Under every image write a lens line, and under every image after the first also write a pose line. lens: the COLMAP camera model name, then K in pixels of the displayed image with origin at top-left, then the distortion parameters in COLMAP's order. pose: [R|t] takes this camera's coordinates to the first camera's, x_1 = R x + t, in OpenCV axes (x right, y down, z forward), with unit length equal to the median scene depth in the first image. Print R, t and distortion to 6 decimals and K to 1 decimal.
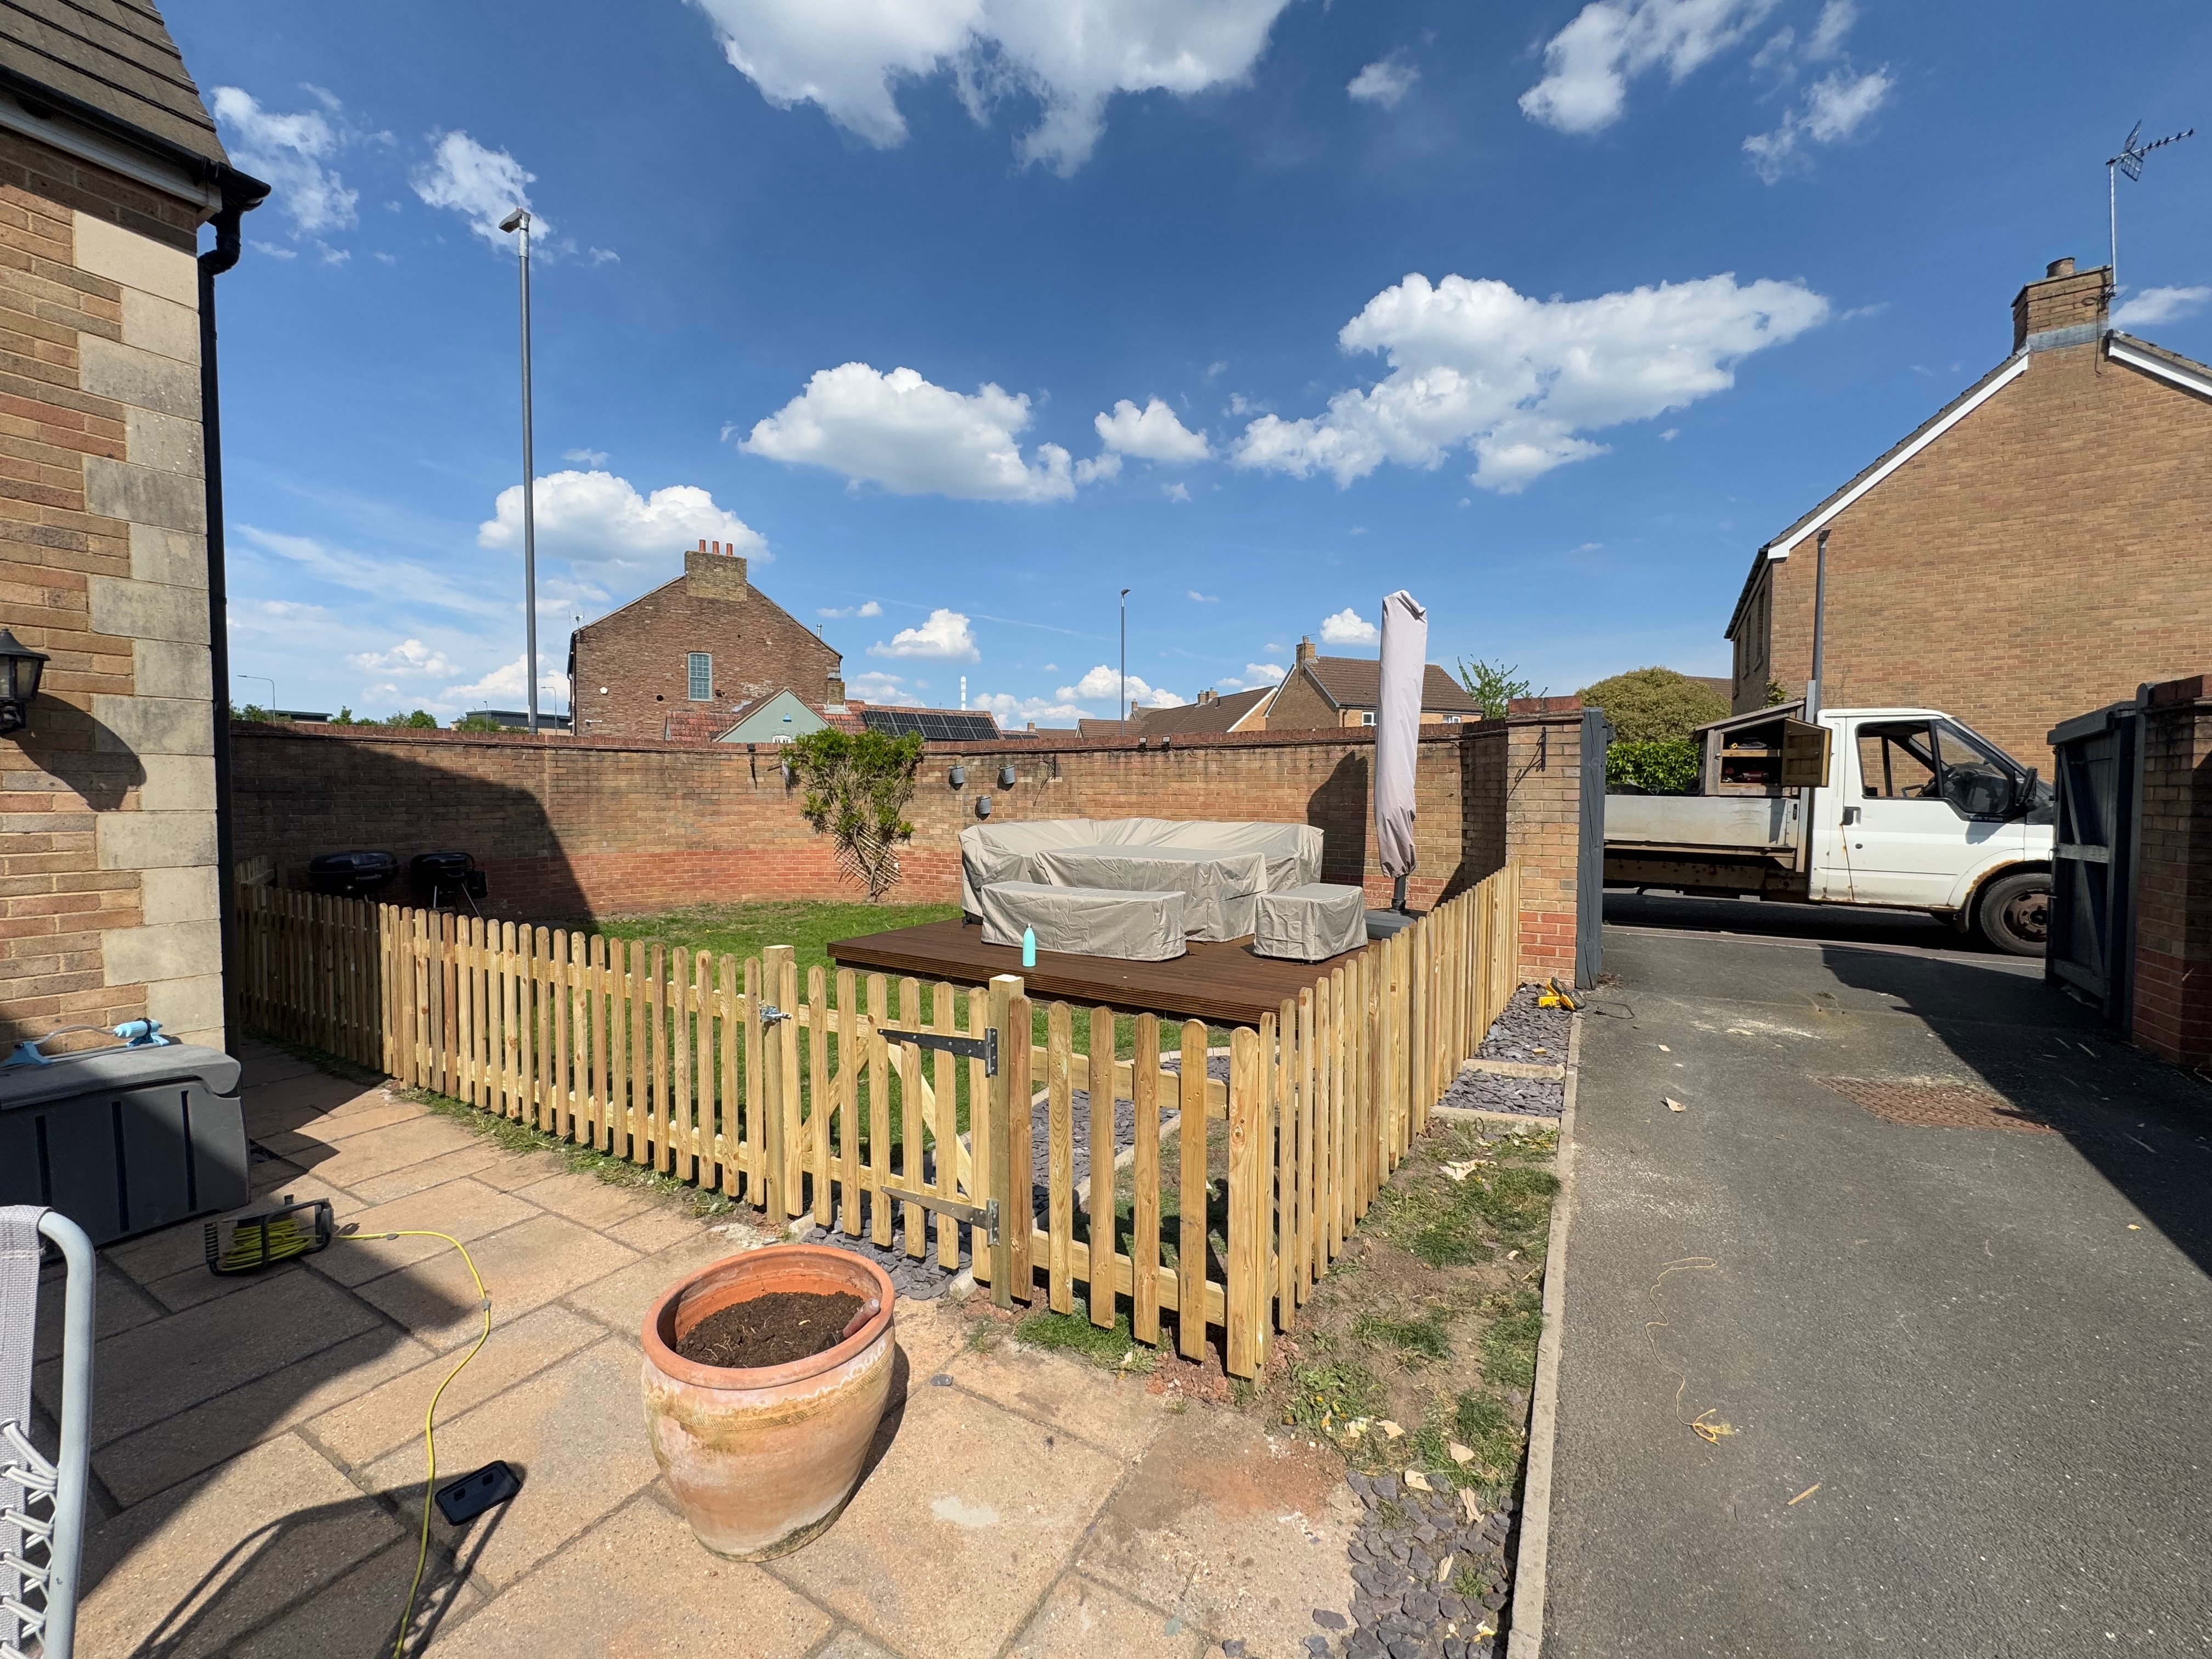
lens RADIAL K [[877.9, 0, 1107.6], [0, 877.9, 824.7], [0, 0, 1]] dist [0.000475, 0.000122]
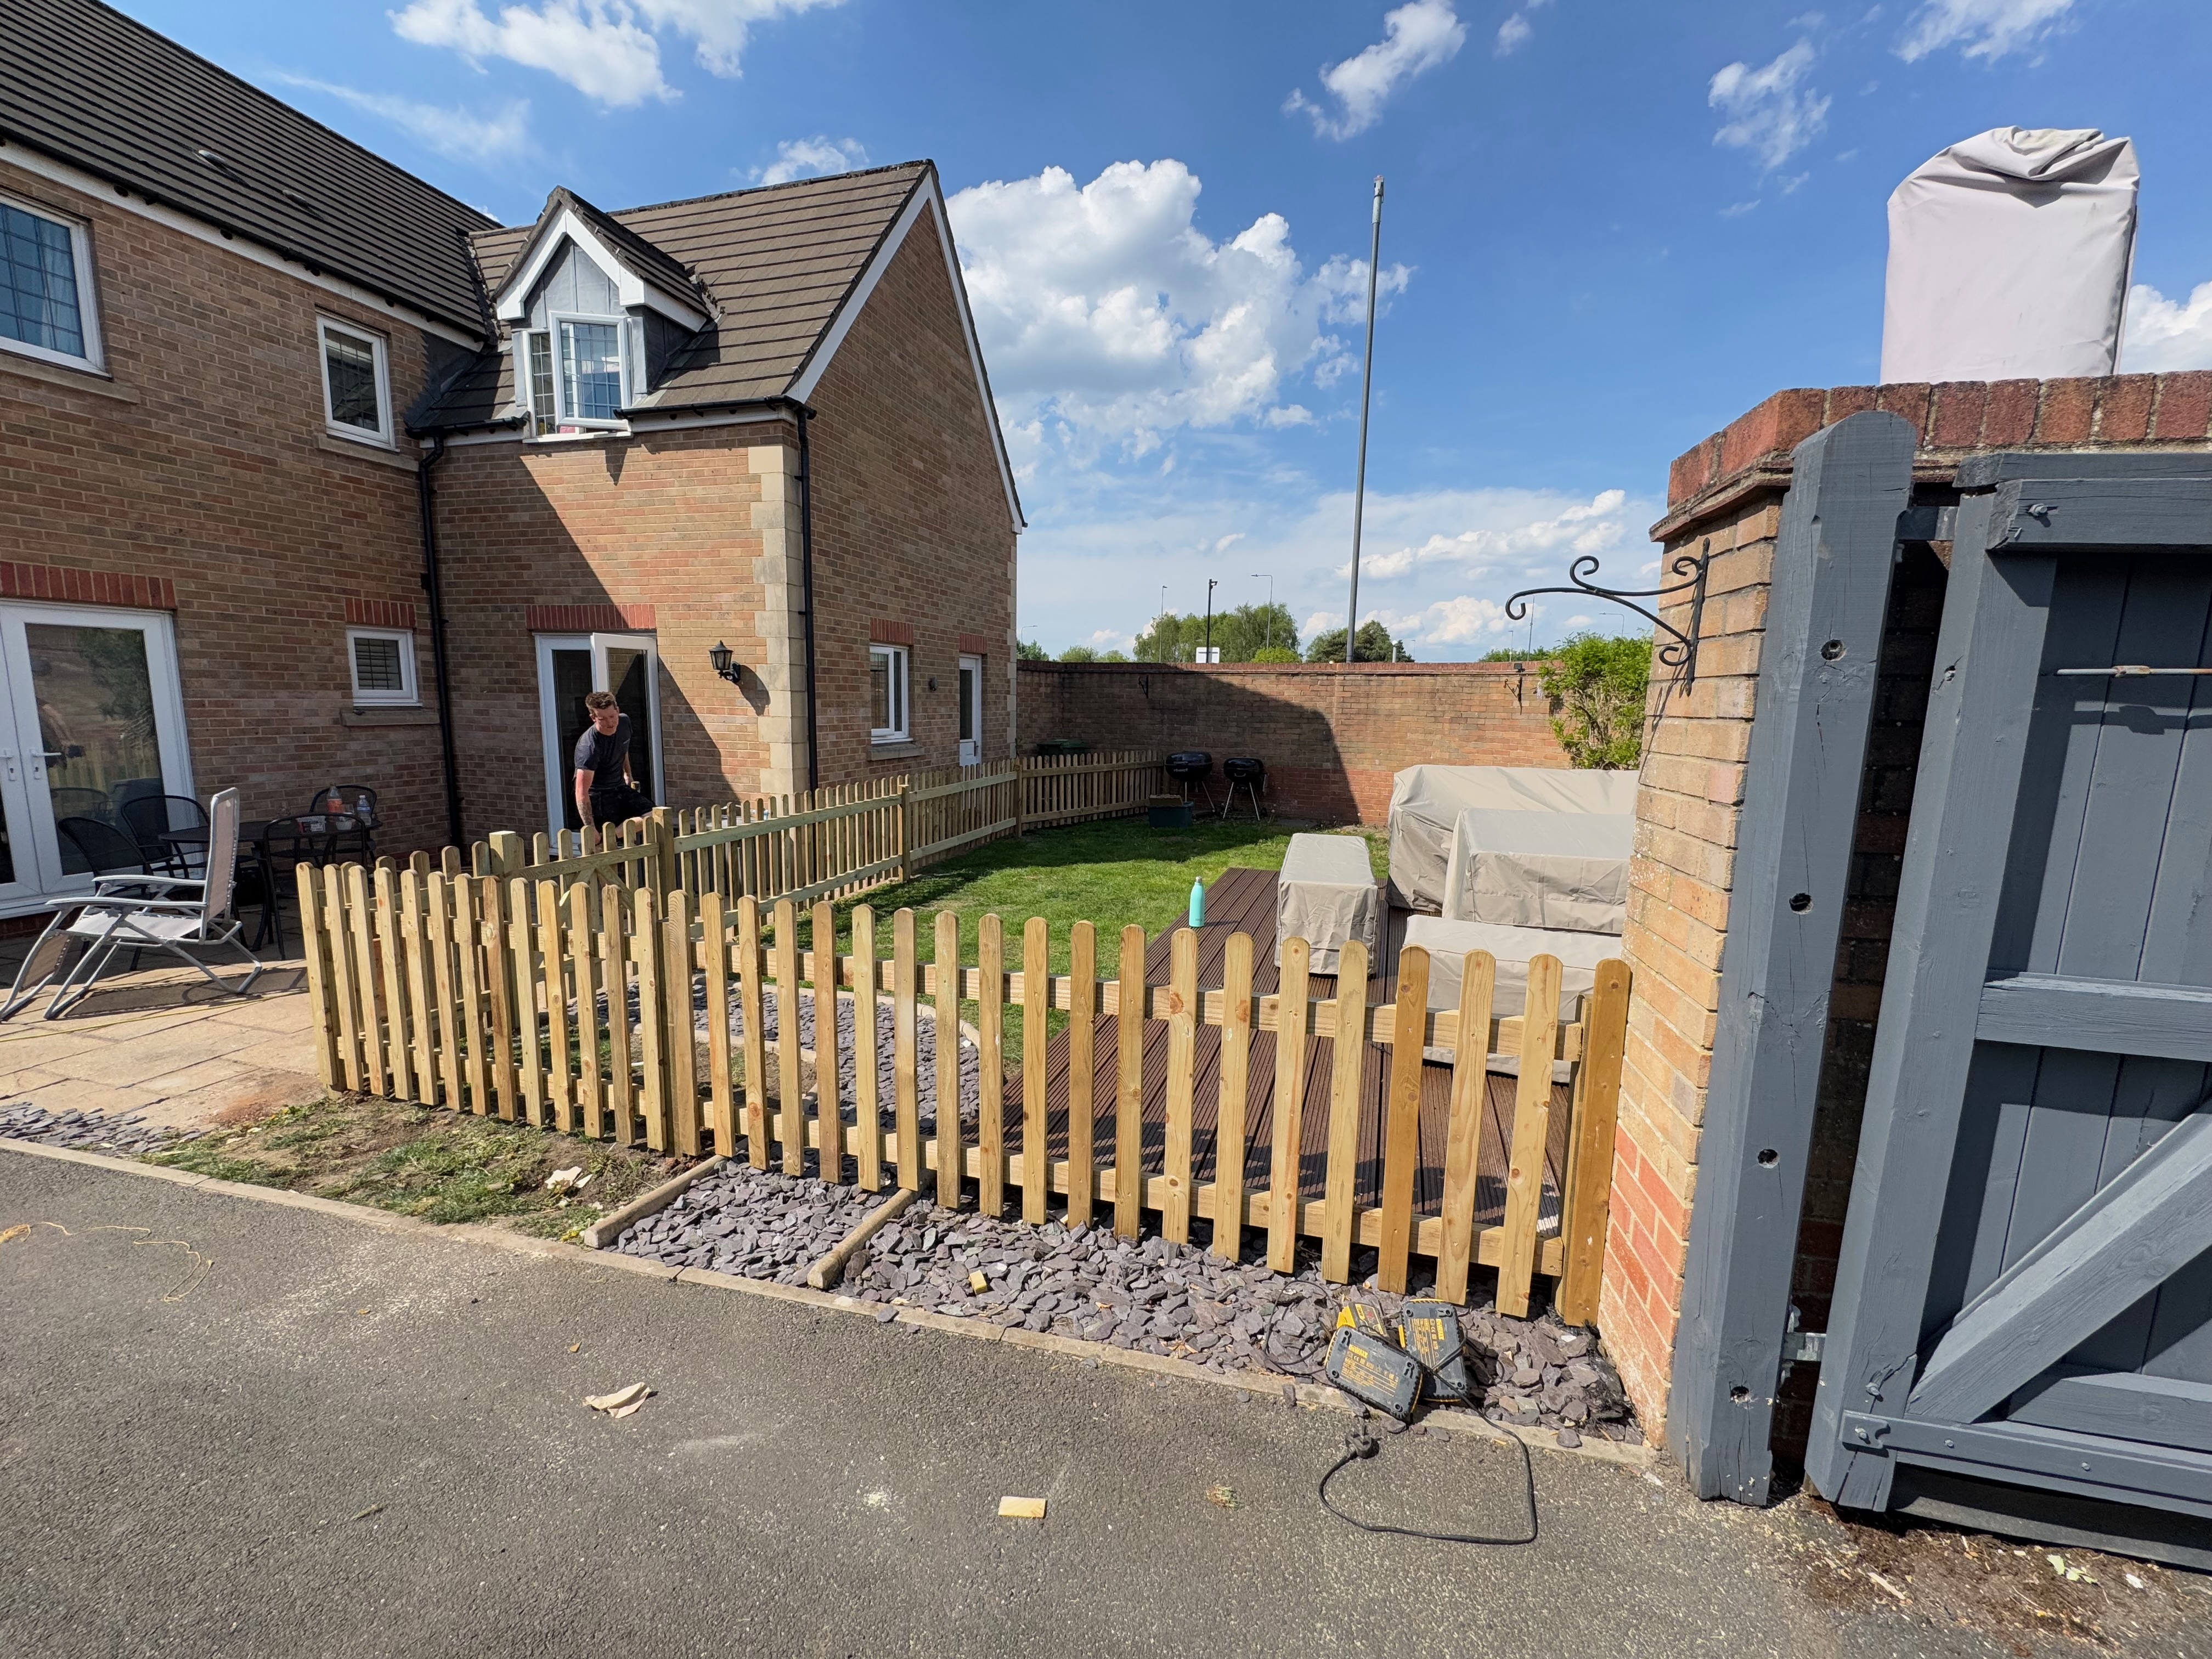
lens RADIAL K [[877.9, 0, 1098.4], [0, 877.9, 823.9], [0, 0, 1]] dist [0.000475, 0.000122]
pose [[0.237989, 0.138663, -0.961319, 0.416533], [-0.053402, 0.990128, 0.129598, -0.025679], [0.969799, 0.020494, 0.243044, 0.417796]]
